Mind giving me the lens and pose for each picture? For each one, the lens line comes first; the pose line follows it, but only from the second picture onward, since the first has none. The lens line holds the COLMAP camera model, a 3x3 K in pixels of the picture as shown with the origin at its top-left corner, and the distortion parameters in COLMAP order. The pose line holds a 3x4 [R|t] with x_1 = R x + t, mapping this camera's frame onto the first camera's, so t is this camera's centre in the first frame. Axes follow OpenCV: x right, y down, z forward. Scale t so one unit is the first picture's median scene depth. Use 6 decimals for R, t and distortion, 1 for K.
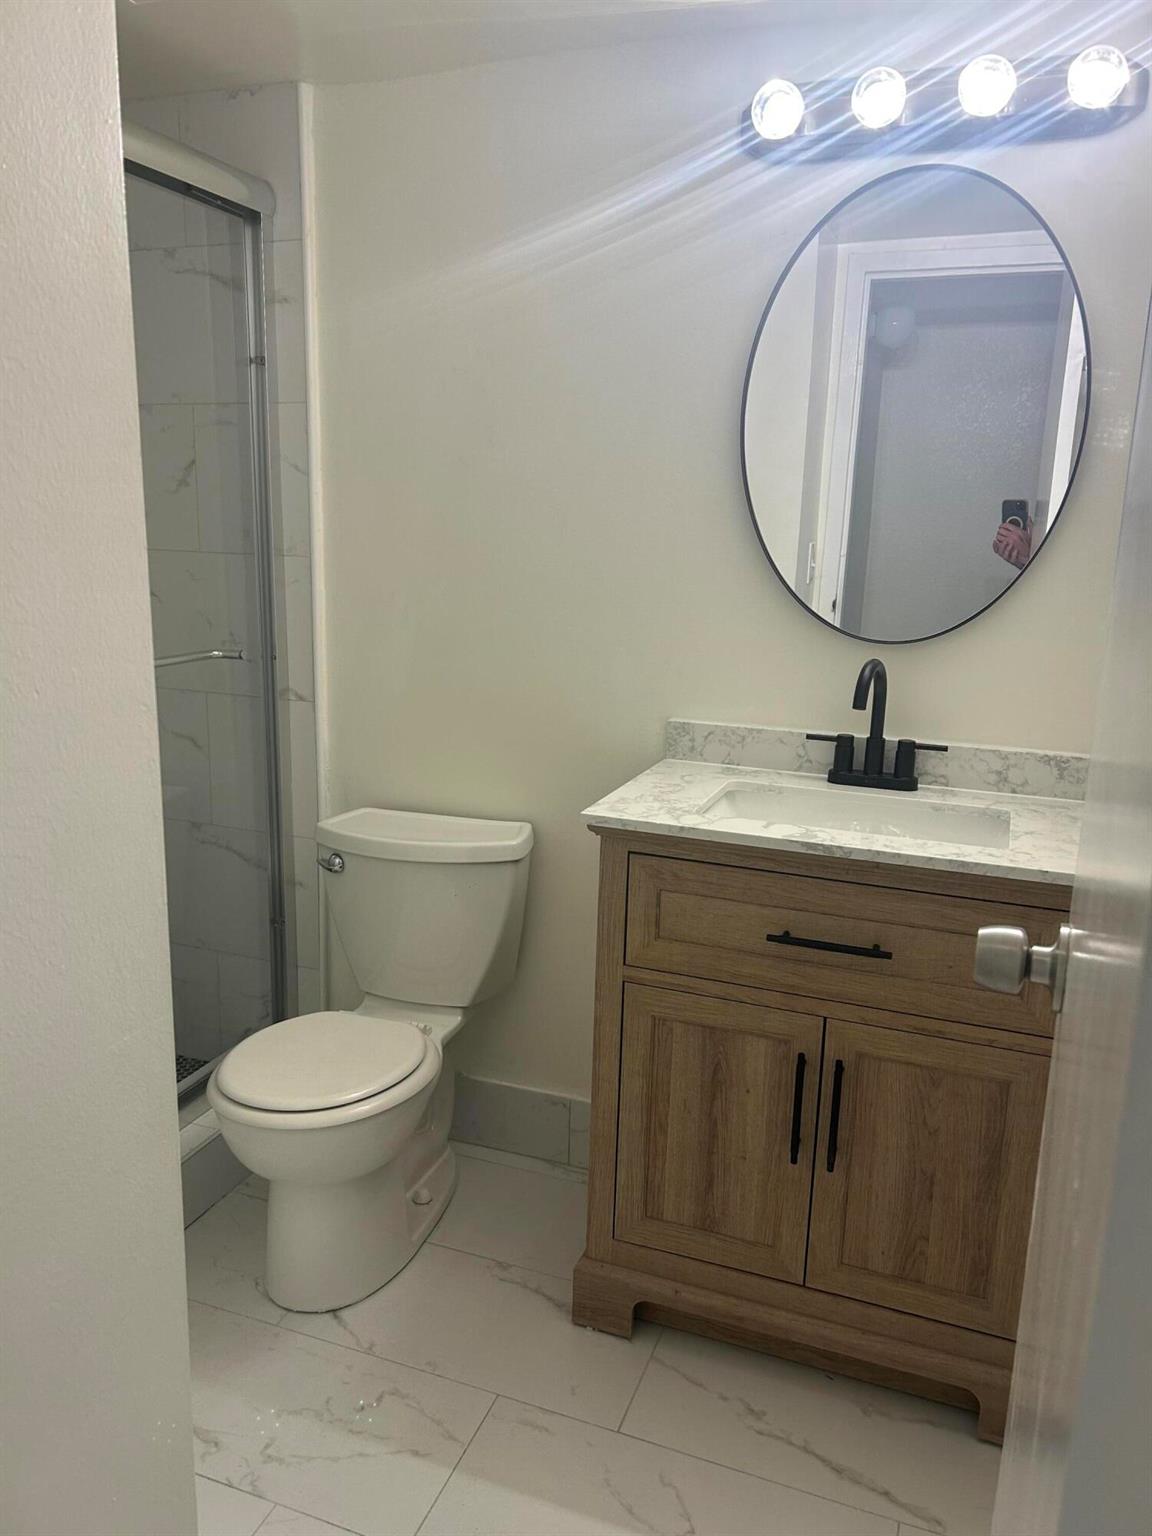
lens RADIAL K [[1176.9, 0, 576.0], [0, 1176.9, 768.0], [0, 0, 1]] dist [0.055162, 0.000553]
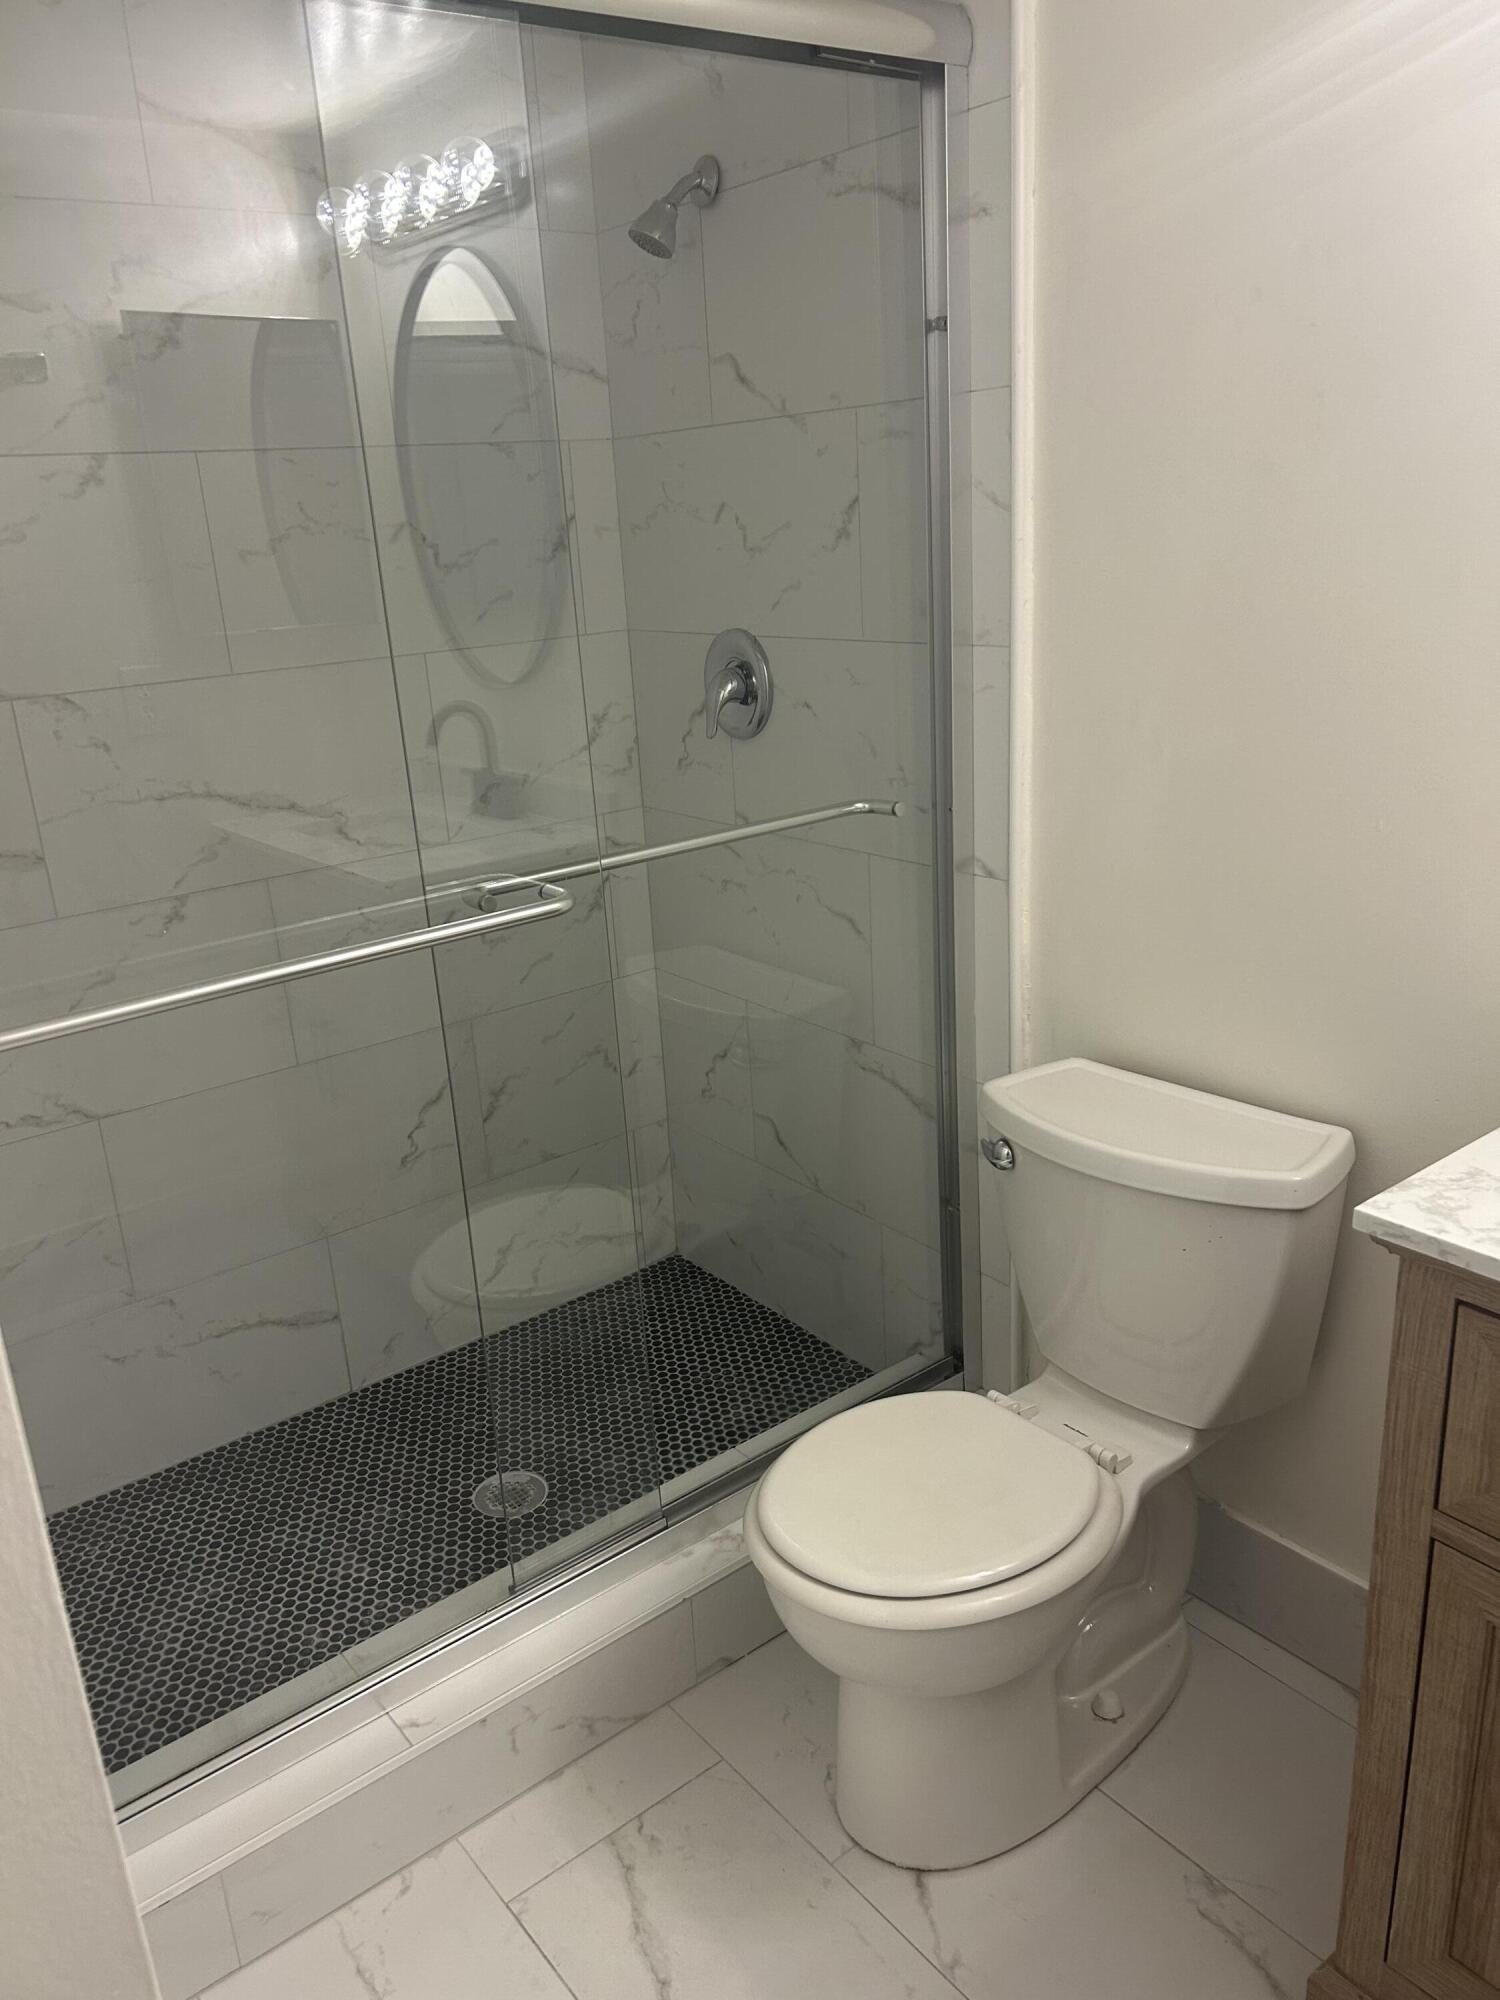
lens RADIAL K [[1519.0, 0, 750.0], [0, 1519.0, 1000.0], [0, 0, 1]] dist [0.081850, -0.096786]
pose [[0.850824, 0.096347, -0.516543, 0.089349], [-0.034867, 0.991231, 0.127456, -0.096927], [0.524293, -0.090432, 0.846722, 0.252420]]
